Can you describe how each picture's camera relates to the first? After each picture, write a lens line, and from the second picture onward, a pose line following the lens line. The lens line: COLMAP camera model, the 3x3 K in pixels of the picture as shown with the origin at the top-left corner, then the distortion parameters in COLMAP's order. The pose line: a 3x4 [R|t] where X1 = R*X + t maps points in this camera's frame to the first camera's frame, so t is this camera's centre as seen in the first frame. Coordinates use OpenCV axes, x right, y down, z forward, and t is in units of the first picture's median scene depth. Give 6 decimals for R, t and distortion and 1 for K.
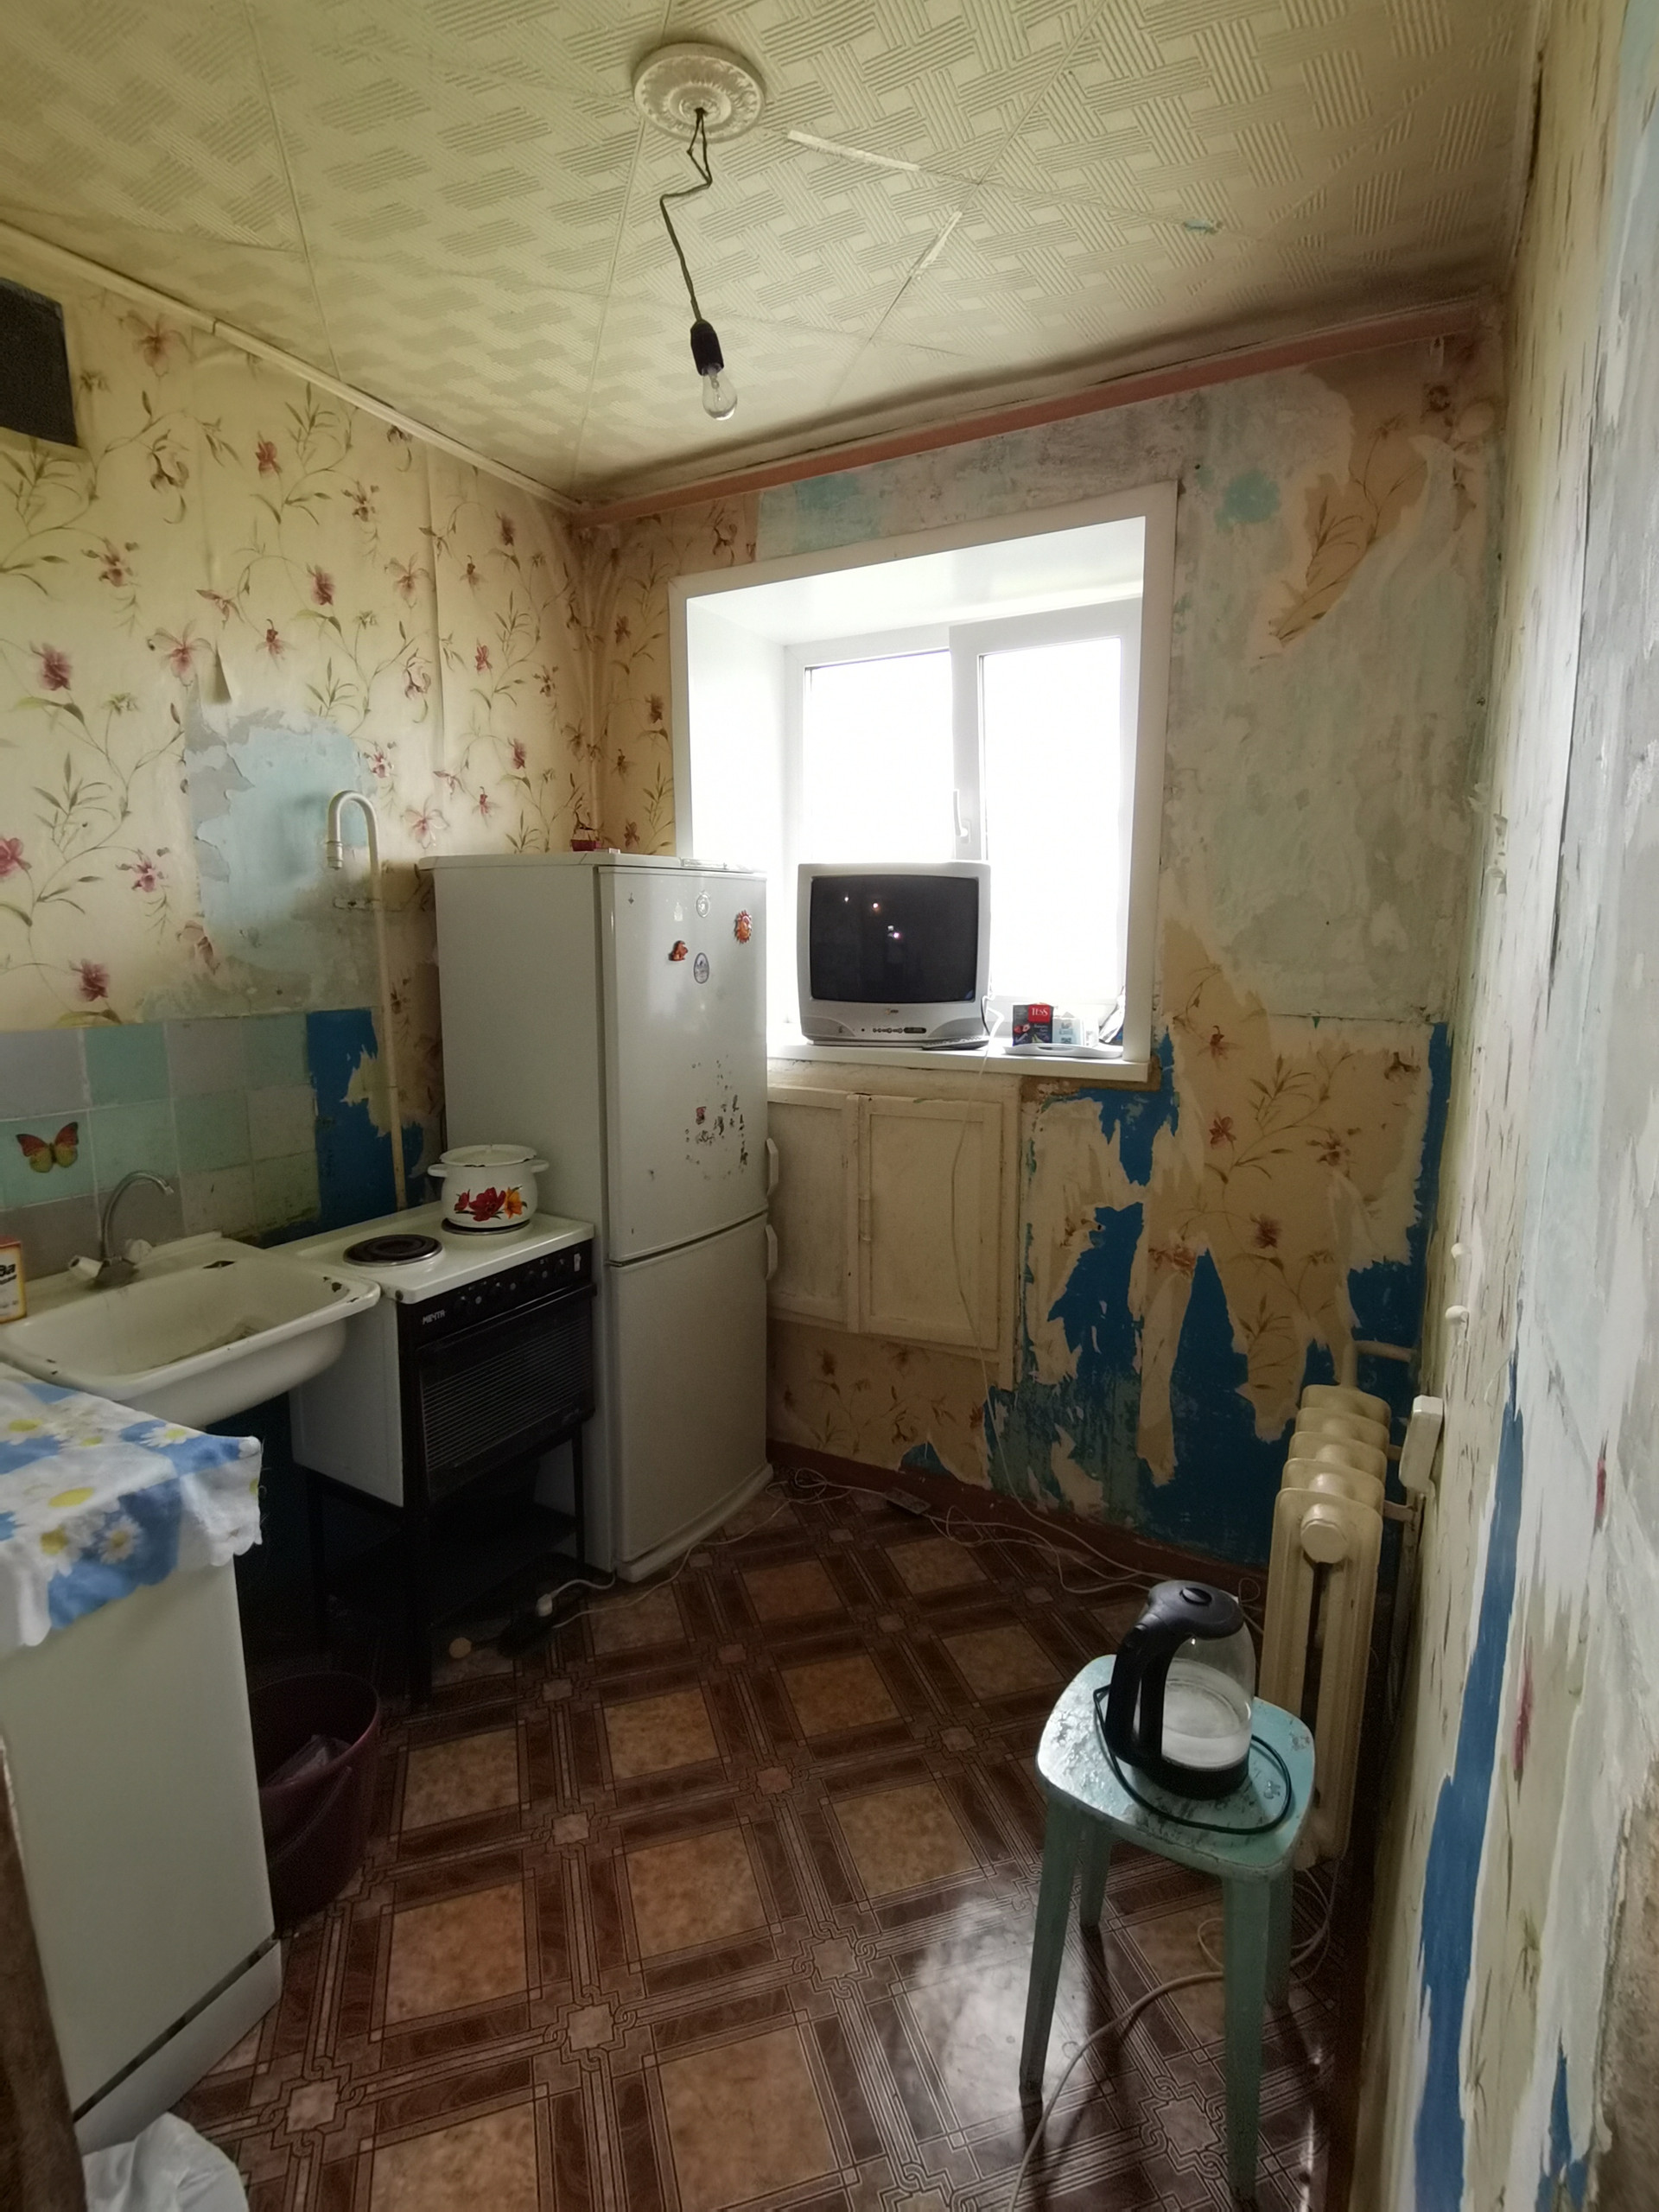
lens RADIAL K [[1094.7, 0, 825.0], [0, 1094.7, 1113.2], [0, 0, 1]] dist [0.030943, -0.019764]
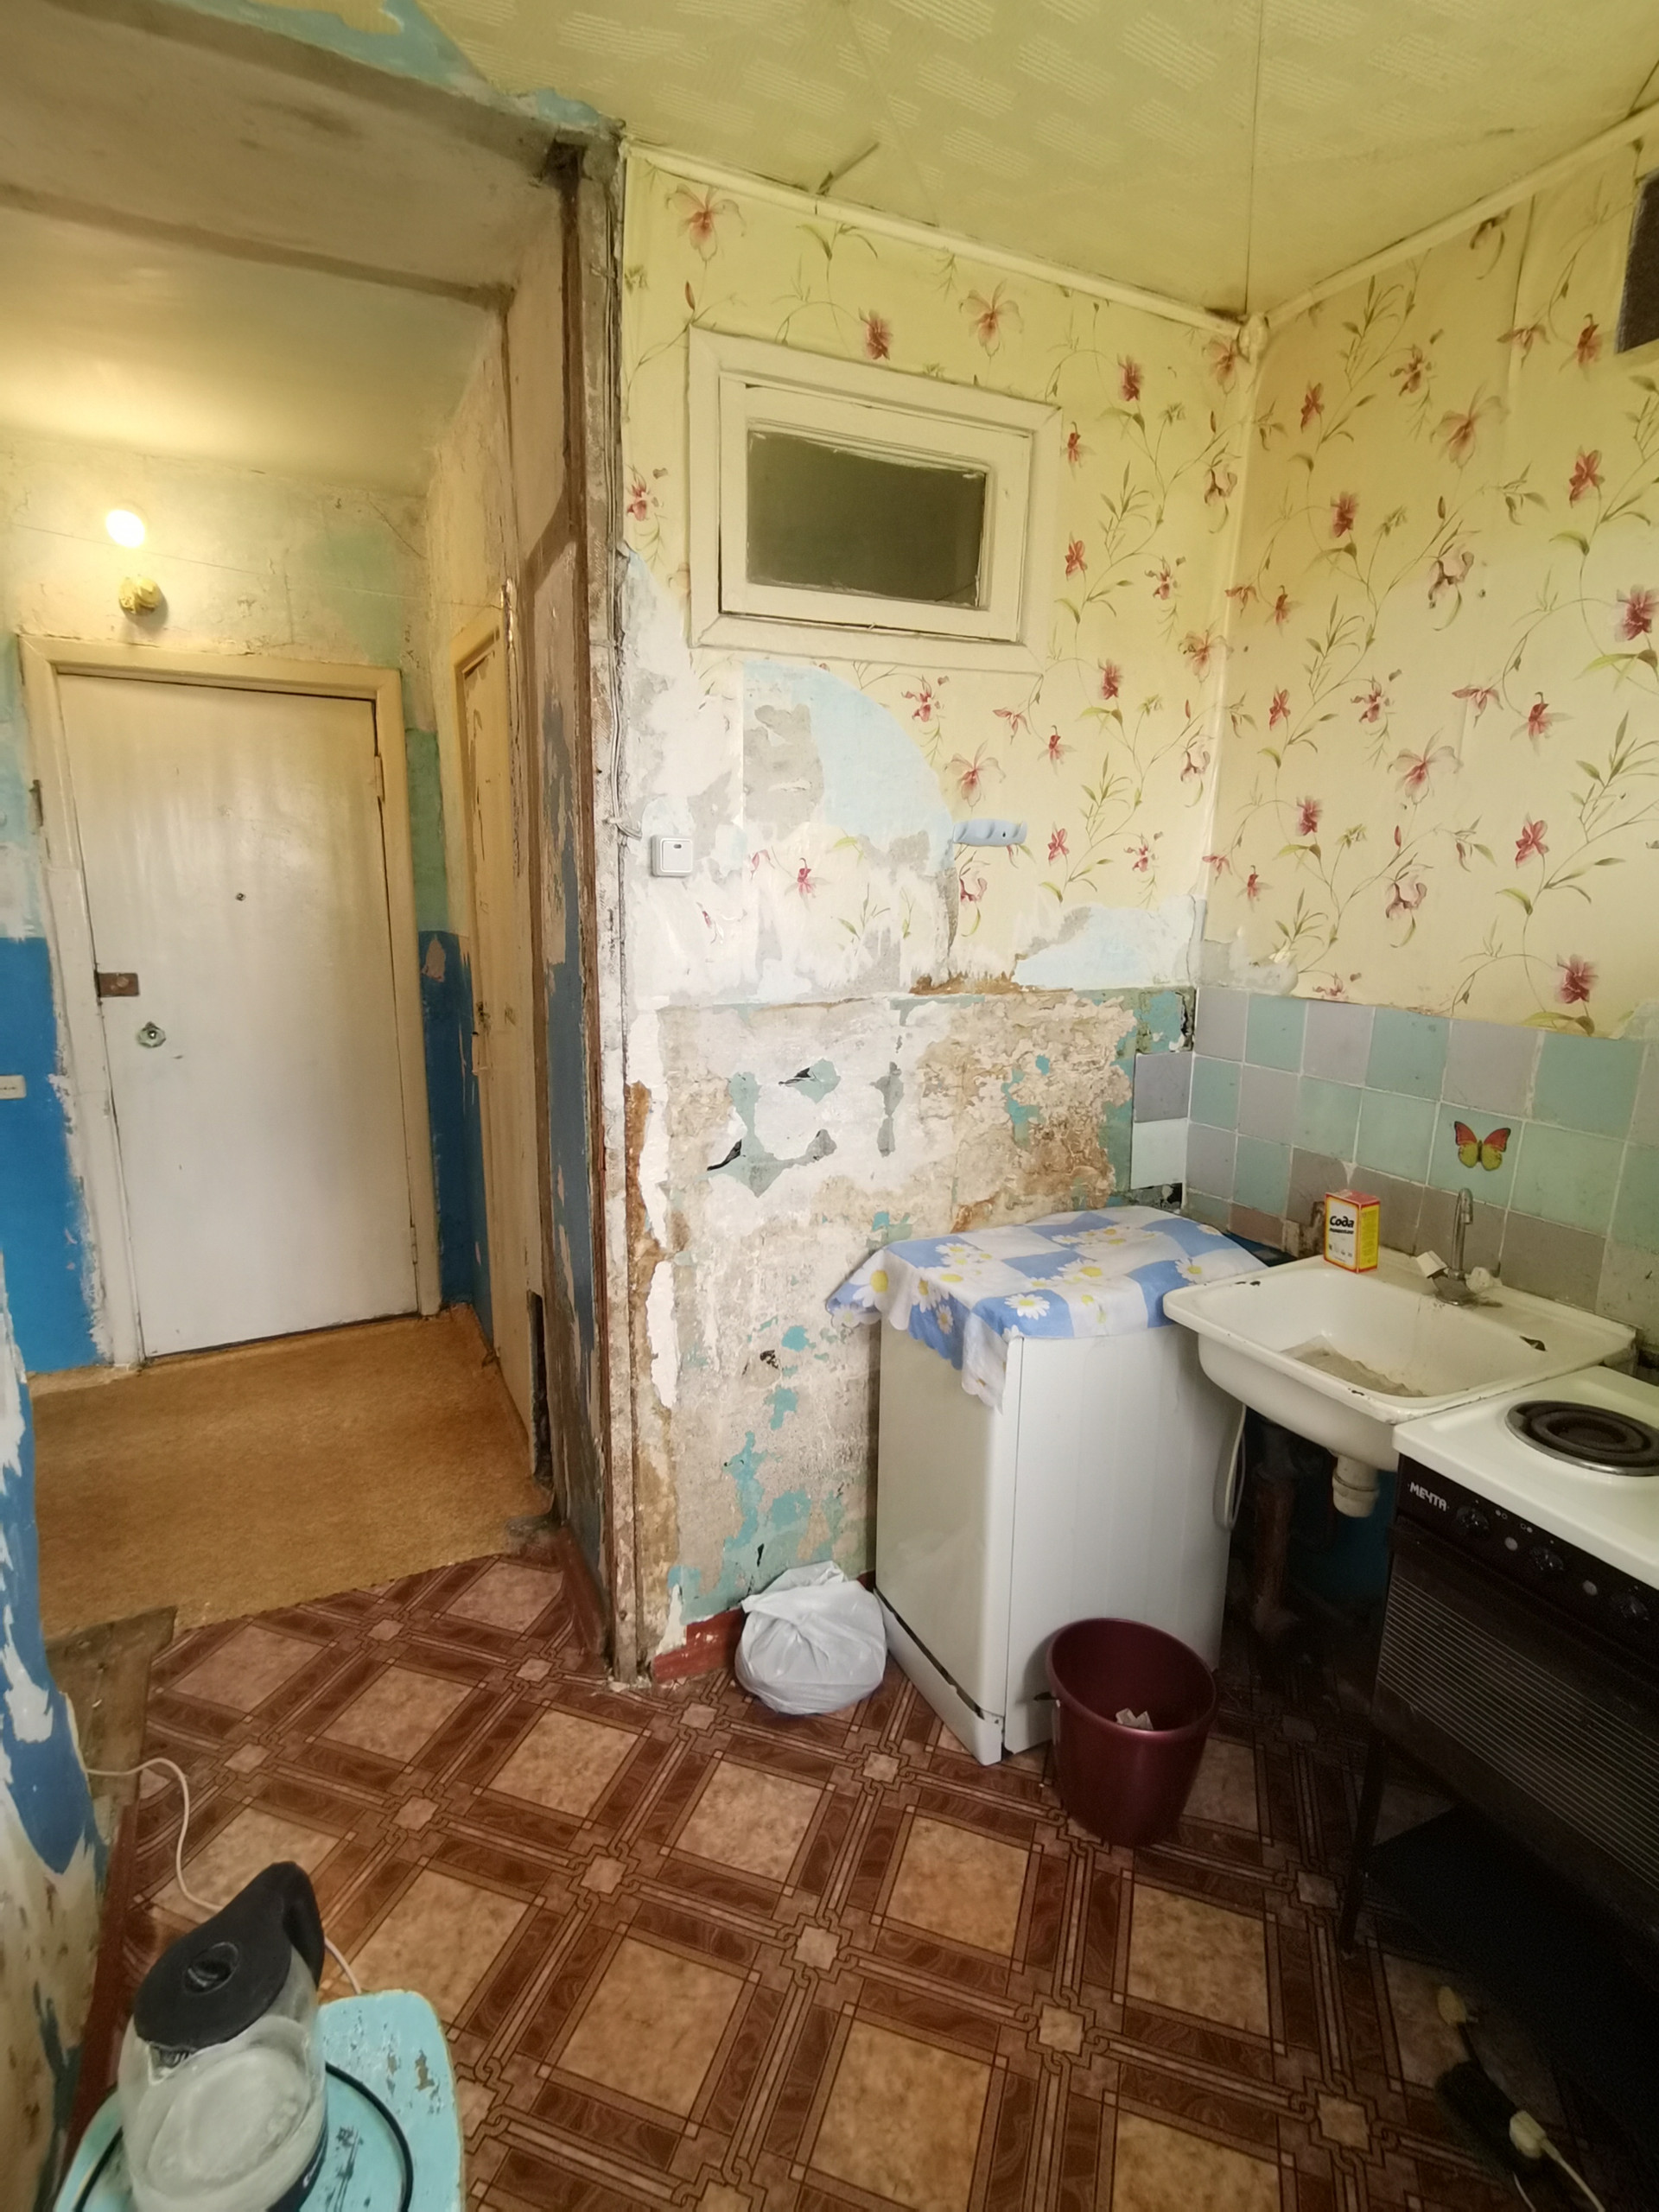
lens RADIAL K [[1094.7, 0, 817.2], [0, 1094.7, 1114.5], [0, 0, 1]] dist [0.030943, -0.019764]
pose [[-0.579470, 0.171713, -0.796699, 0.464531], [-0.155002, 0.936490, 0.314581, -0.243469], [0.800118, 0.305780, -0.516052, 1.213275]]
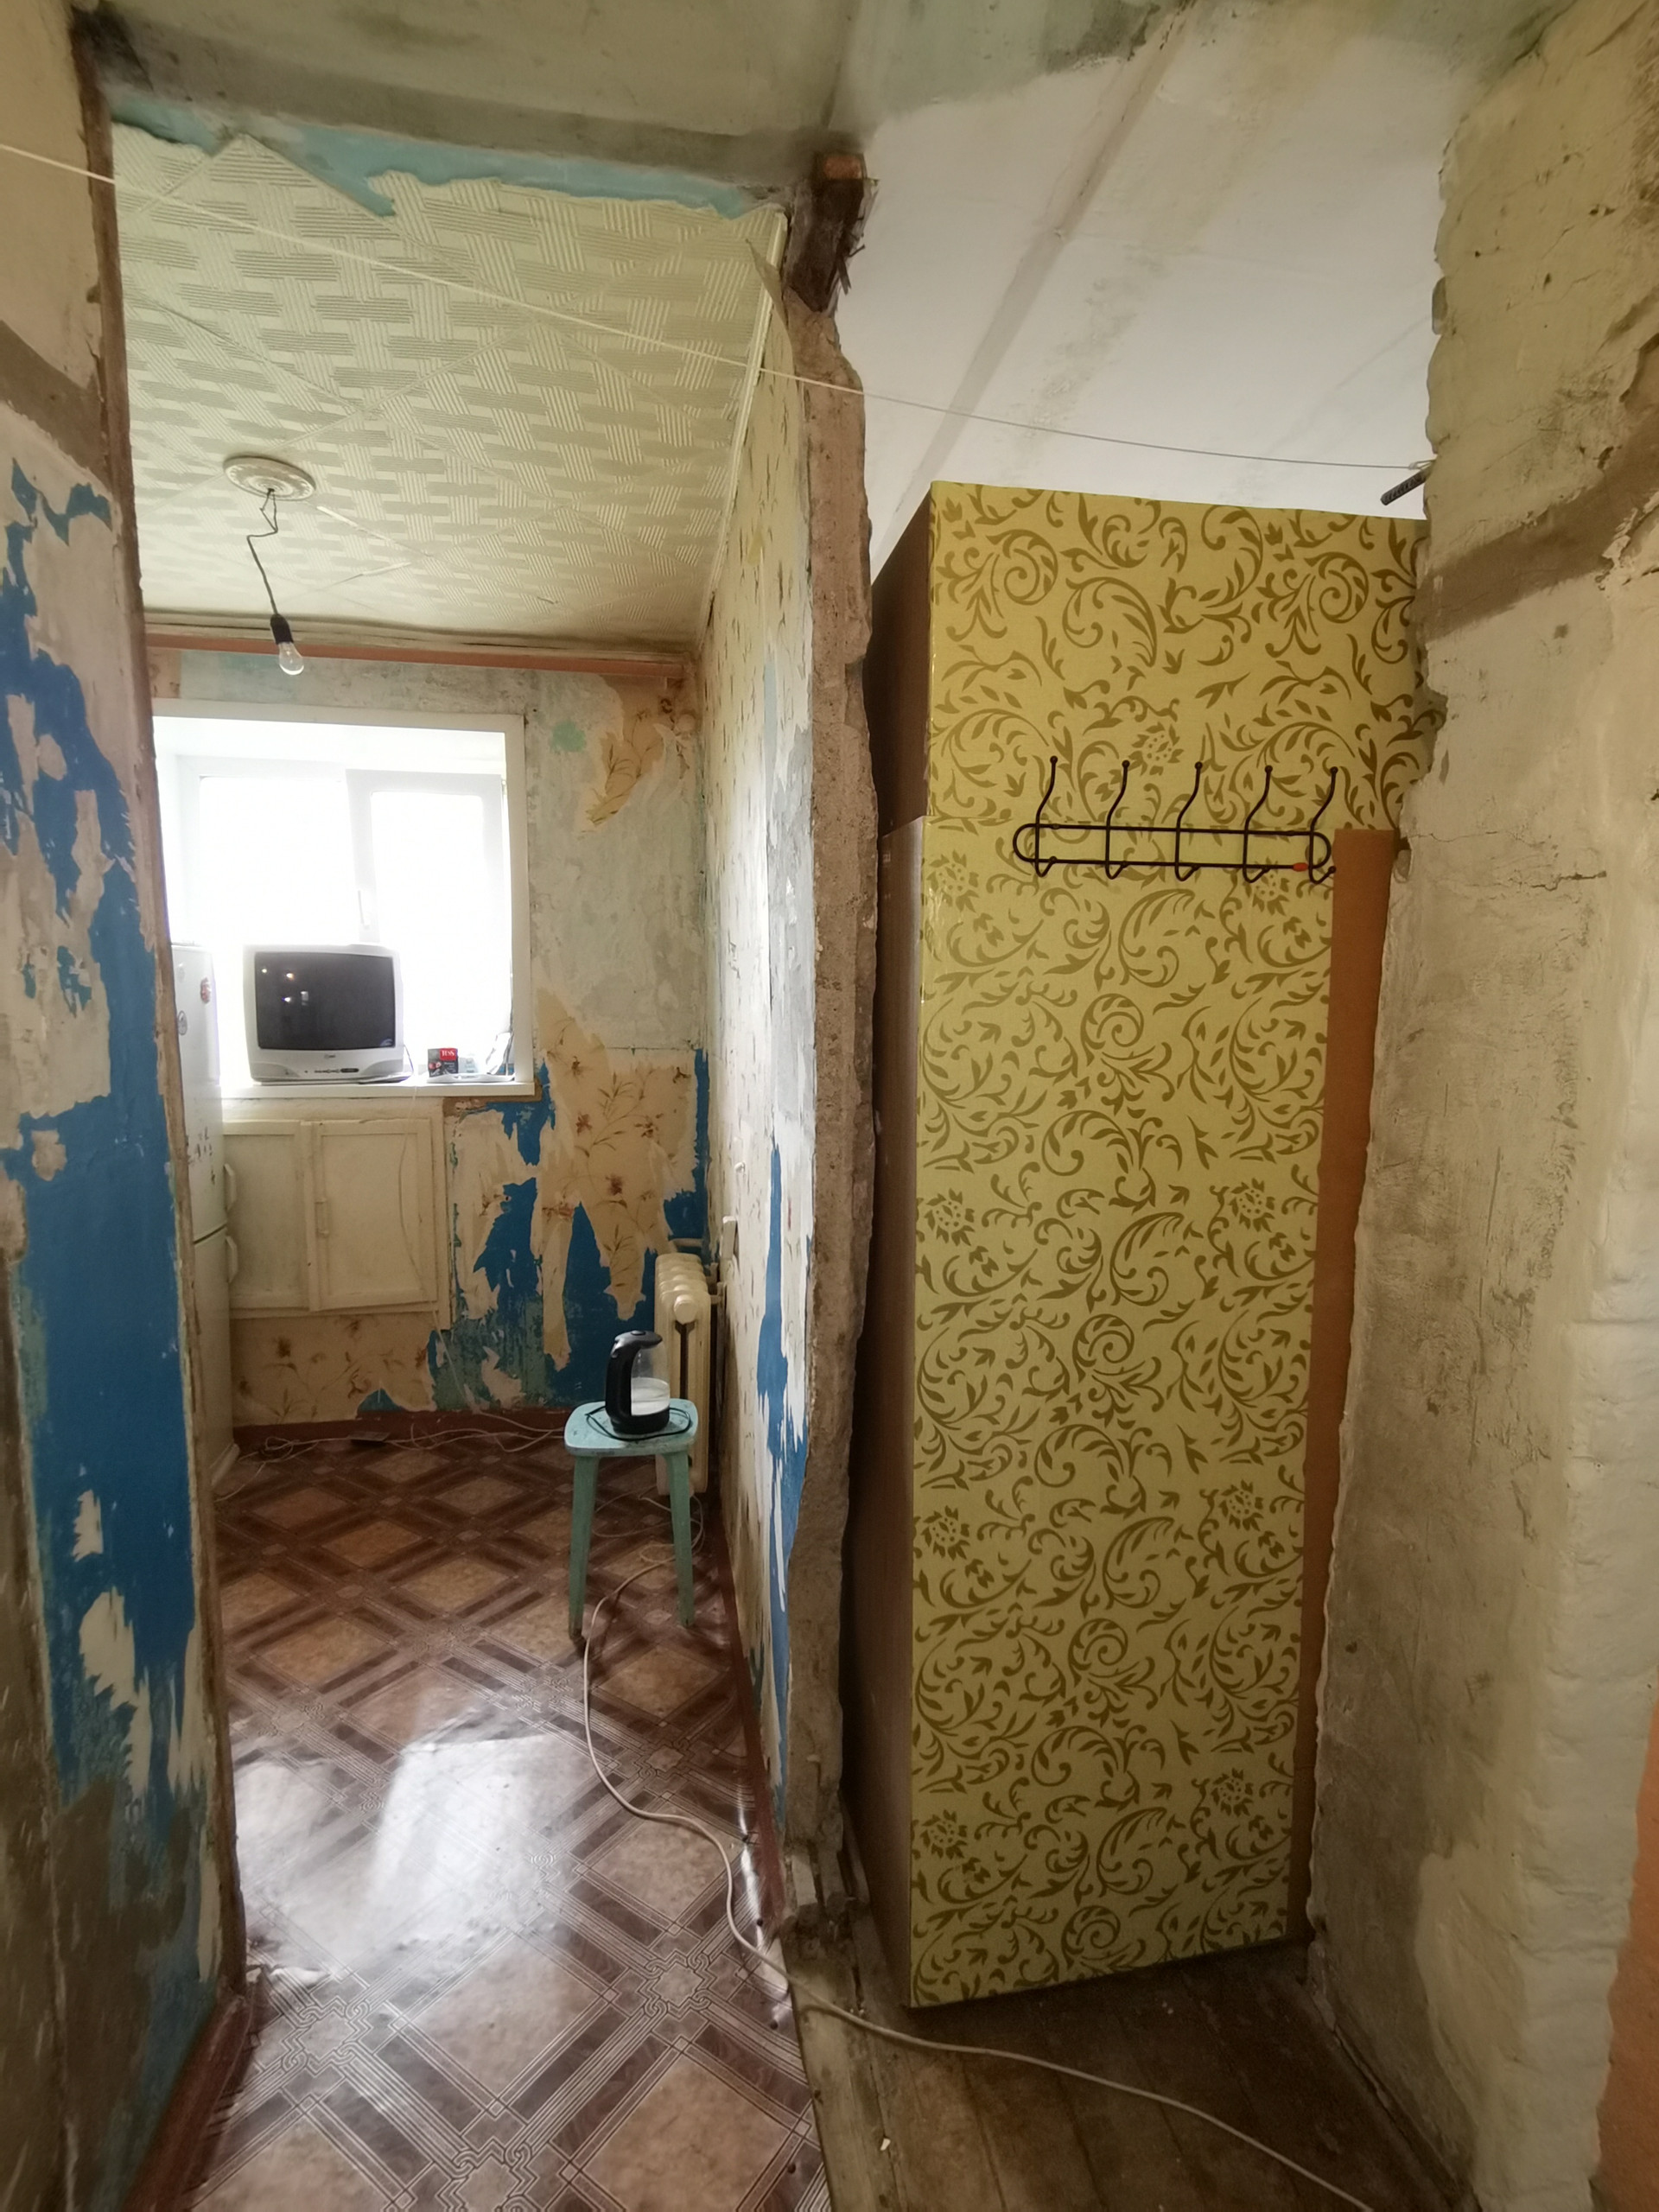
lens RADIAL K [[1094.7, 0, 815.5], [0, 1094.7, 1109.9], [0, 0, 1]] dist [0.030943, -0.019764]
pose [[0.787234, -0.057362, 0.613980, -0.321930], [0.099410, 0.994446, -0.034554, 0.080589], [-0.608588, 0.088238, 0.788565, -0.413736]]
